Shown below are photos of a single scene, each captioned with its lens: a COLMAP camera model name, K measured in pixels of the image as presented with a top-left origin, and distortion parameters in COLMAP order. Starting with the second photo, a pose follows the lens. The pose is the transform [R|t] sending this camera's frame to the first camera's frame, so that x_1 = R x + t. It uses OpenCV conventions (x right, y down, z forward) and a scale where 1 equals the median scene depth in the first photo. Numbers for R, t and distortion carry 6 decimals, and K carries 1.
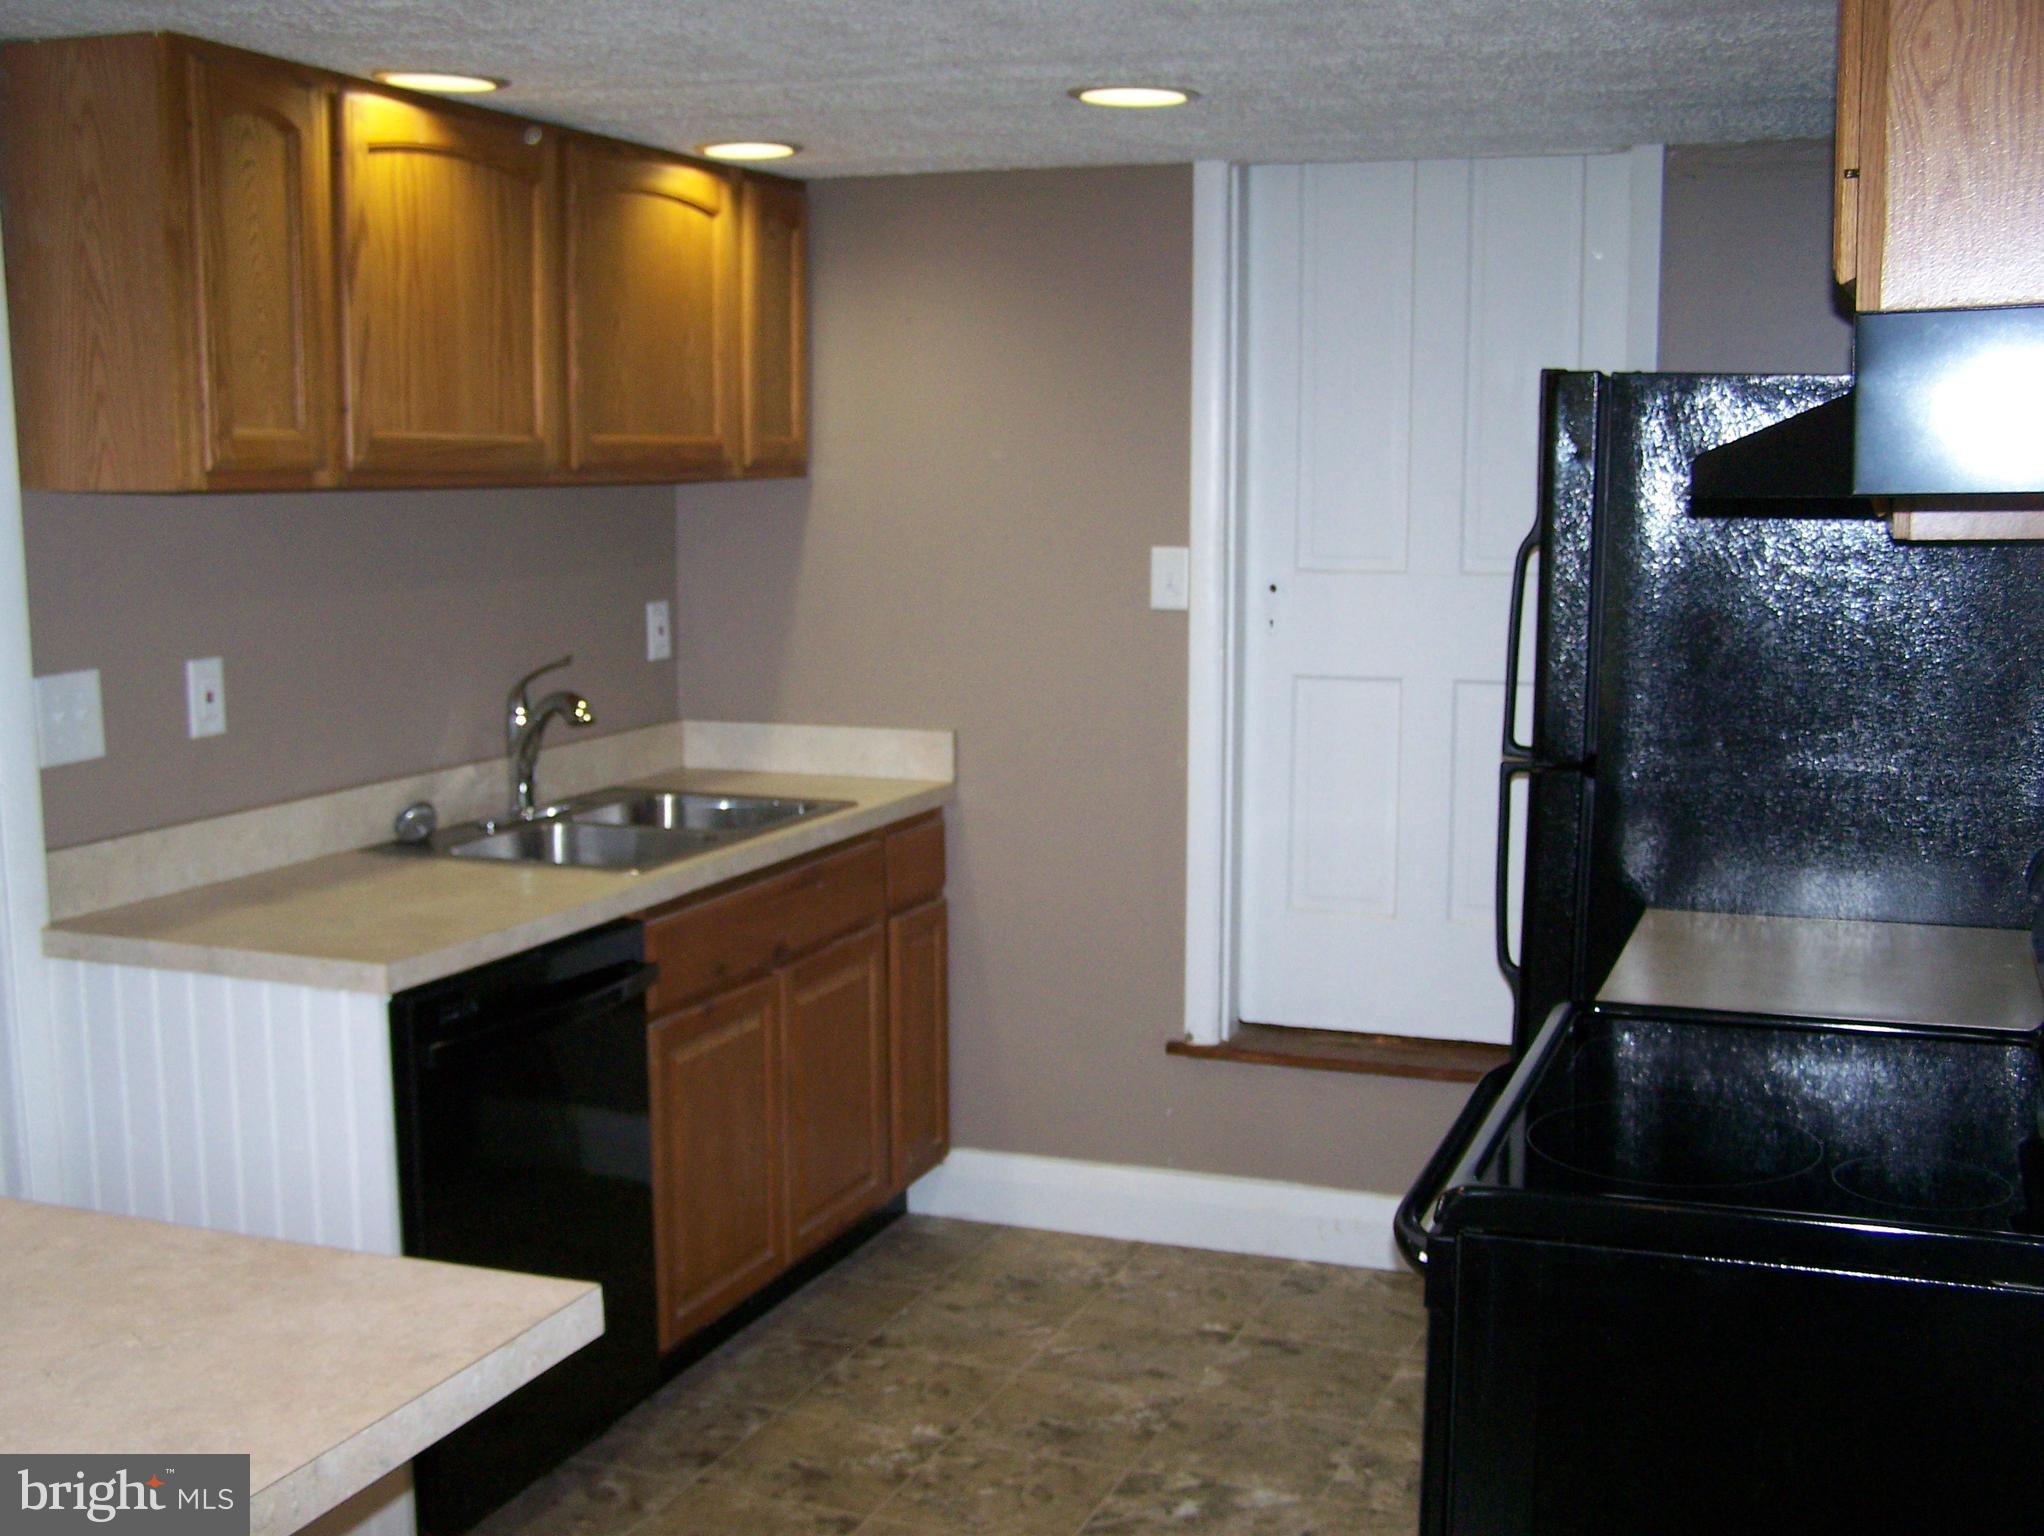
lens RADIAL K [[2260.3, 0, 1030.3], [0, 2260.3, 762.5], [0, 0, 1]] dist [-0.111517, 0.000000]
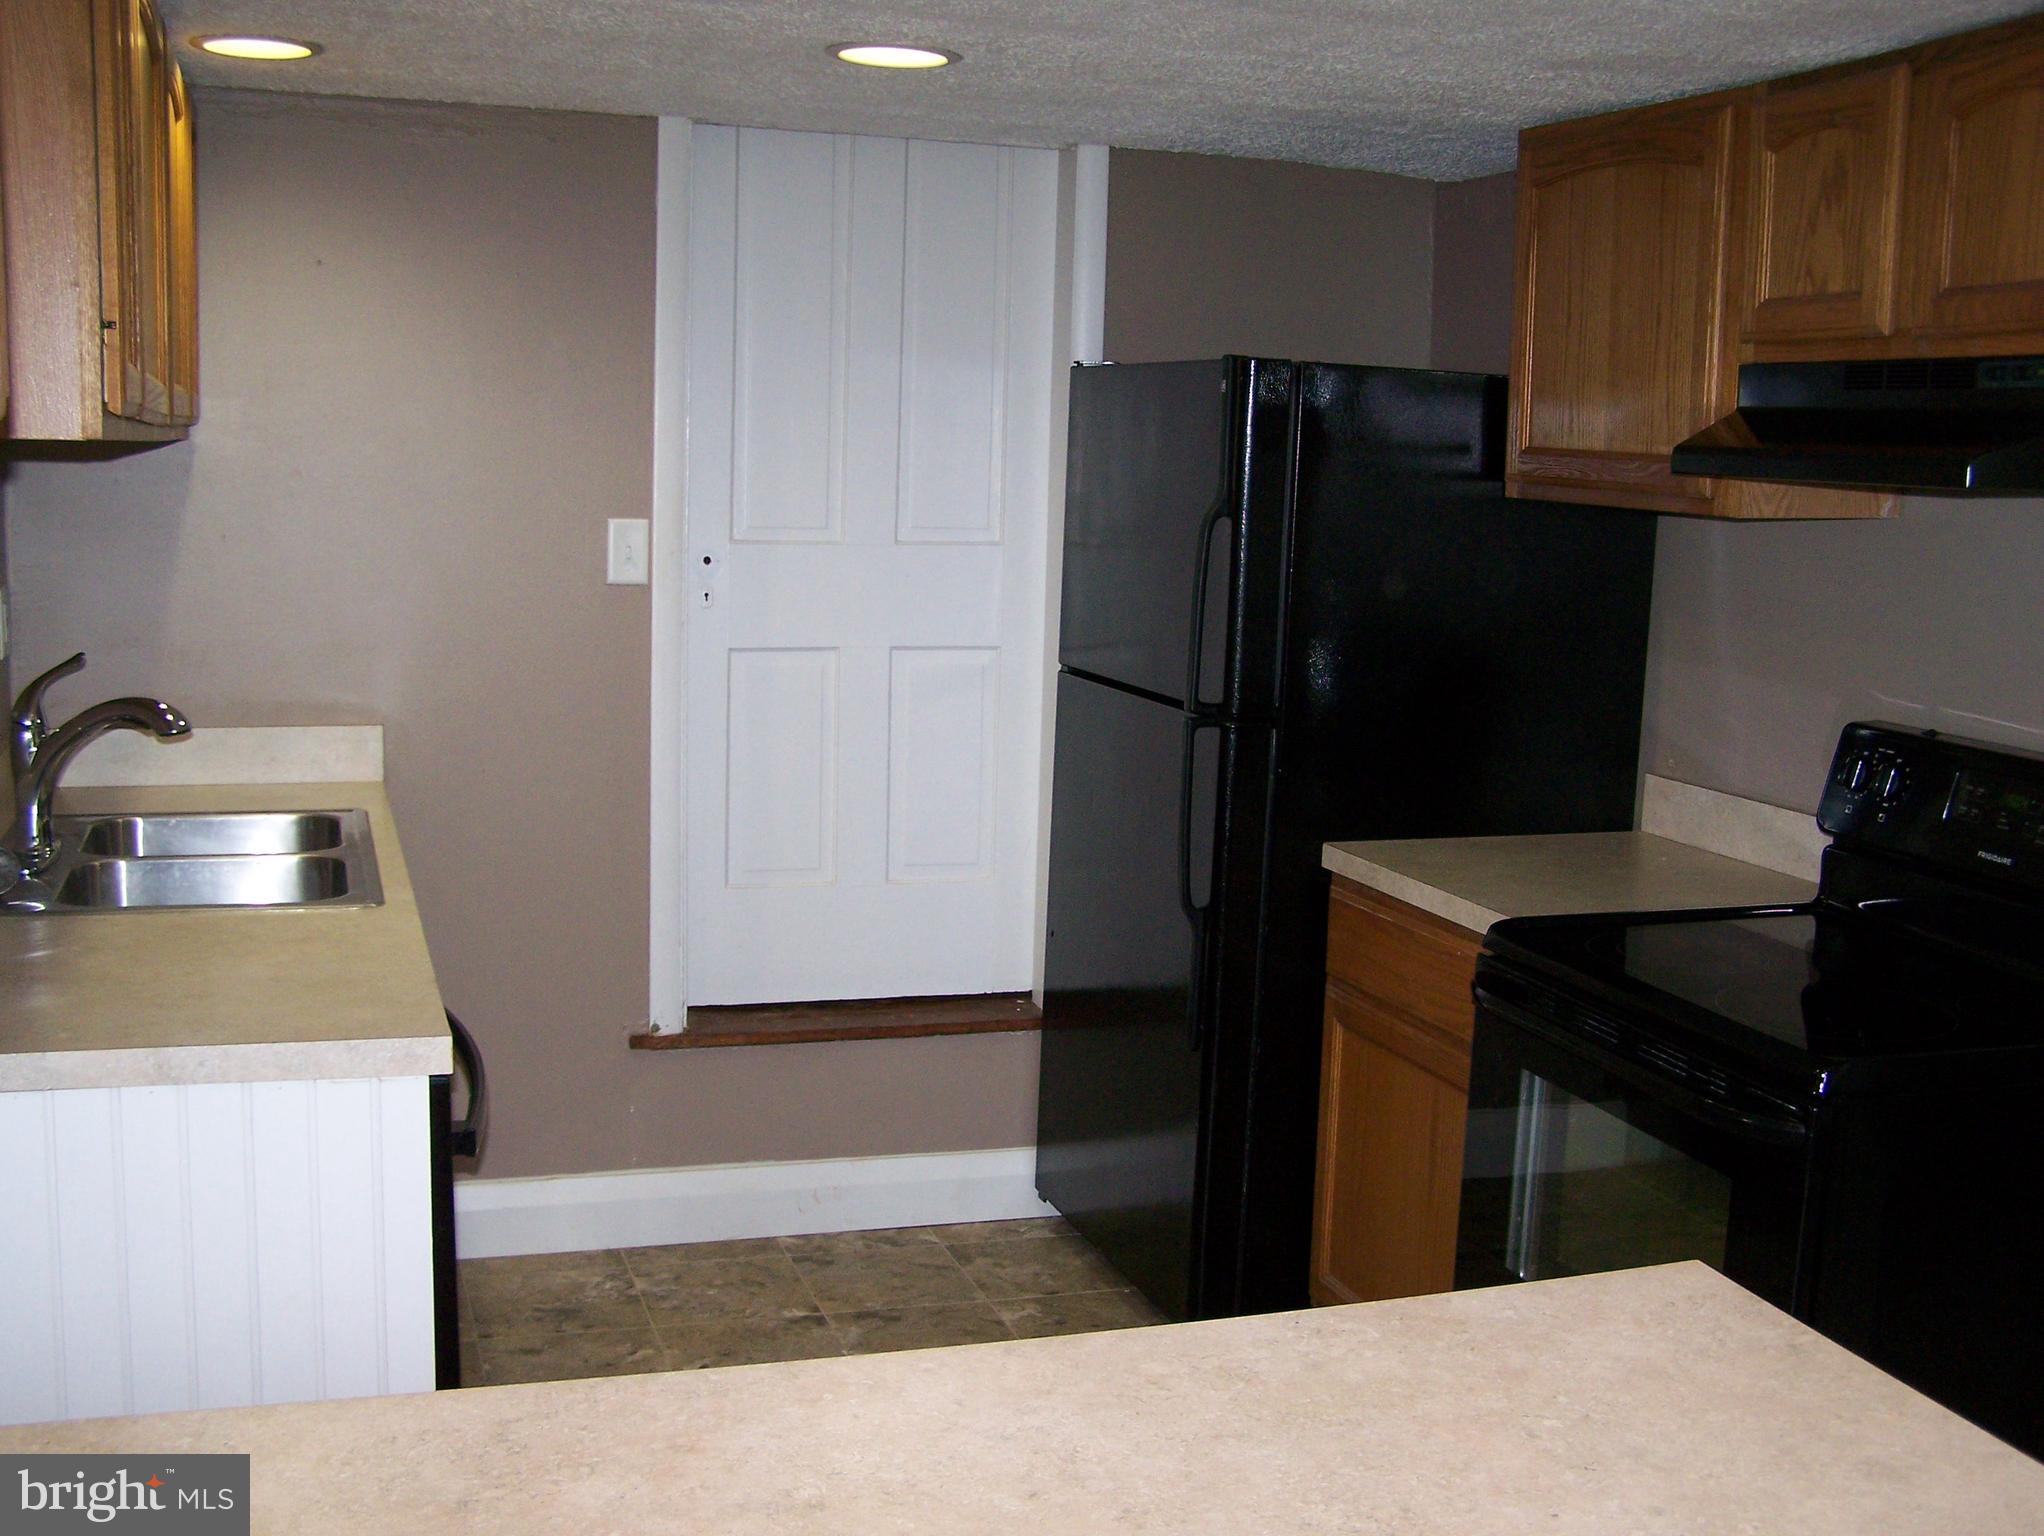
lens RADIAL K [[2260.3, 0, 1025.7], [0, 2260.3, 780.0], [0, 0, 1]] dist [-0.111517, 0.000000]
pose [[0.791740, -0.068173, 0.607043, -0.388474], [0.054105, 0.997674, 0.041475, -0.015513], [-0.608458, 0.000007, 0.793586, 0.146347]]
